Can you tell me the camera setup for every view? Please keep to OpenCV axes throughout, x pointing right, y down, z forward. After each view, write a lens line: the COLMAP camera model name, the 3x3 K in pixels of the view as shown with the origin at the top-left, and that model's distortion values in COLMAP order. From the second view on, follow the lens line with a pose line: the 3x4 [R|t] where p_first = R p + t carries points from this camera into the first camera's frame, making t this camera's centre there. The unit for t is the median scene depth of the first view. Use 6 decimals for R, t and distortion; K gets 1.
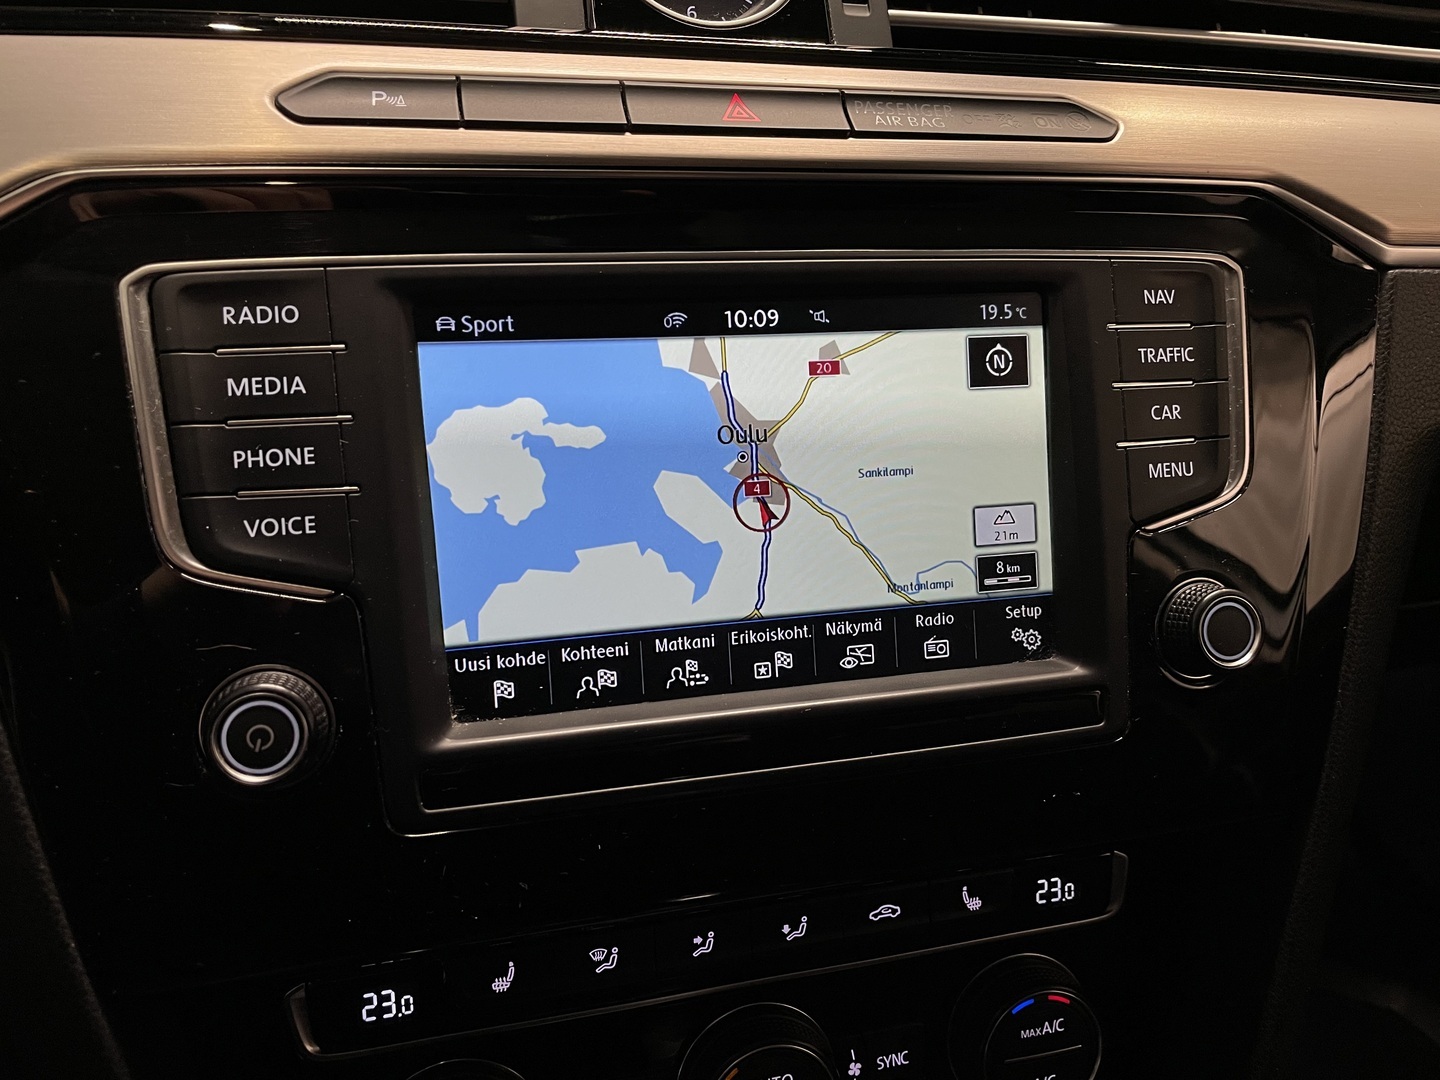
lens RADIAL K [[1096.8, 0, 718.8], [0, 1096.8, 531.0], [0, 0, 1]] dist [0.090233, -0.128336]
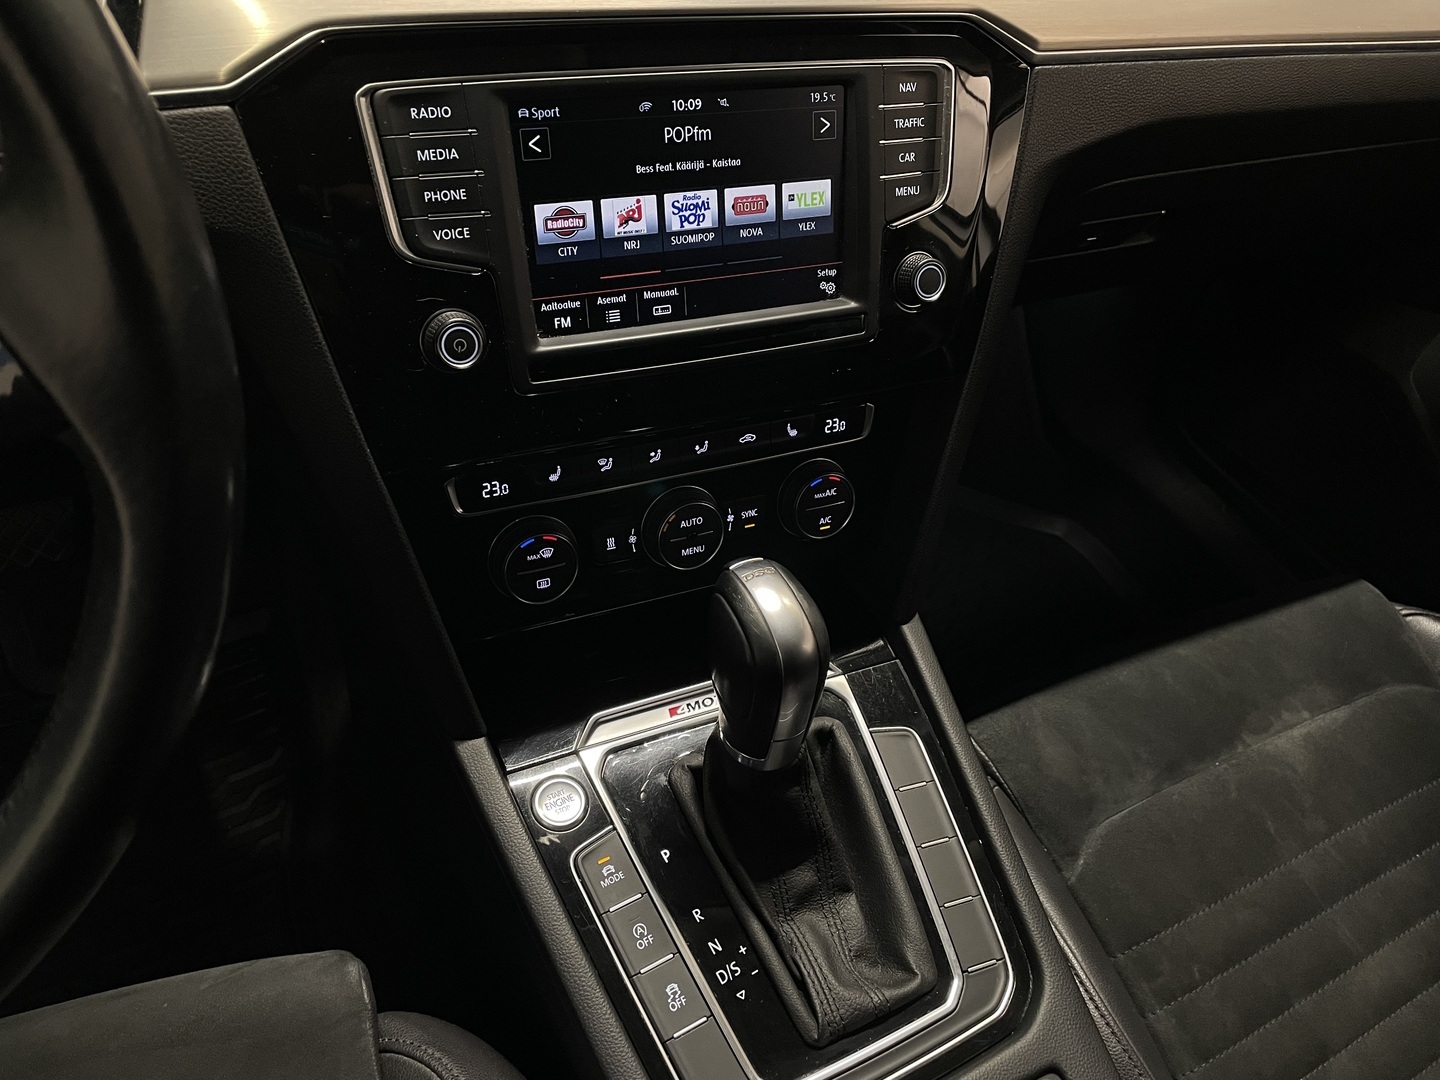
lens RADIAL K [[1096.8, 0, 718.8], [0, 1096.8, 531.0], [0, 0, 1]] dist [0.090233, -0.128336]
pose [[0.981909, -0.054714, 0.181277, -0.281150], [-0.006508, 0.947027, 0.321089, -0.118017], [-0.189243, -0.316459, 0.929538, -0.883861]]
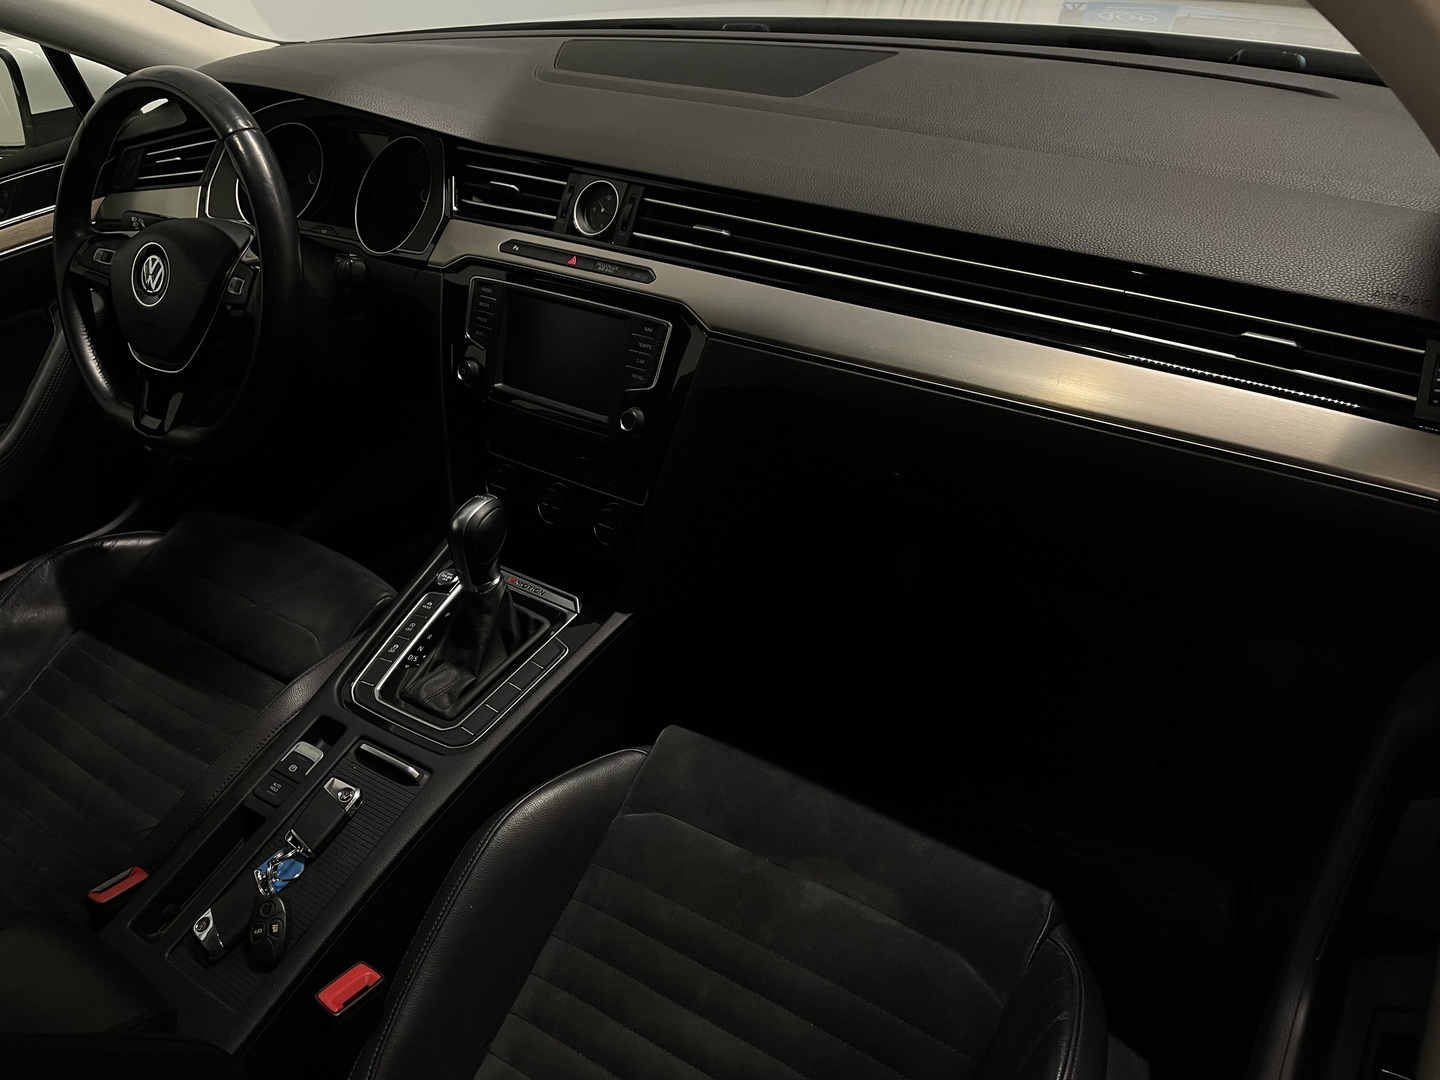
lens RADIAL K [[1080.3, 0, 709.0], [0, 1080.3, 537.3], [0, 0, 1]] dist [0.089407, -0.129367]
pose [[0.612945, 0.358957, -0.703881, 3.540598], [-0.242609, 0.933315, 0.264696, -0.612701], [0.751957, 0.008524, 0.659157, -1.270251]]
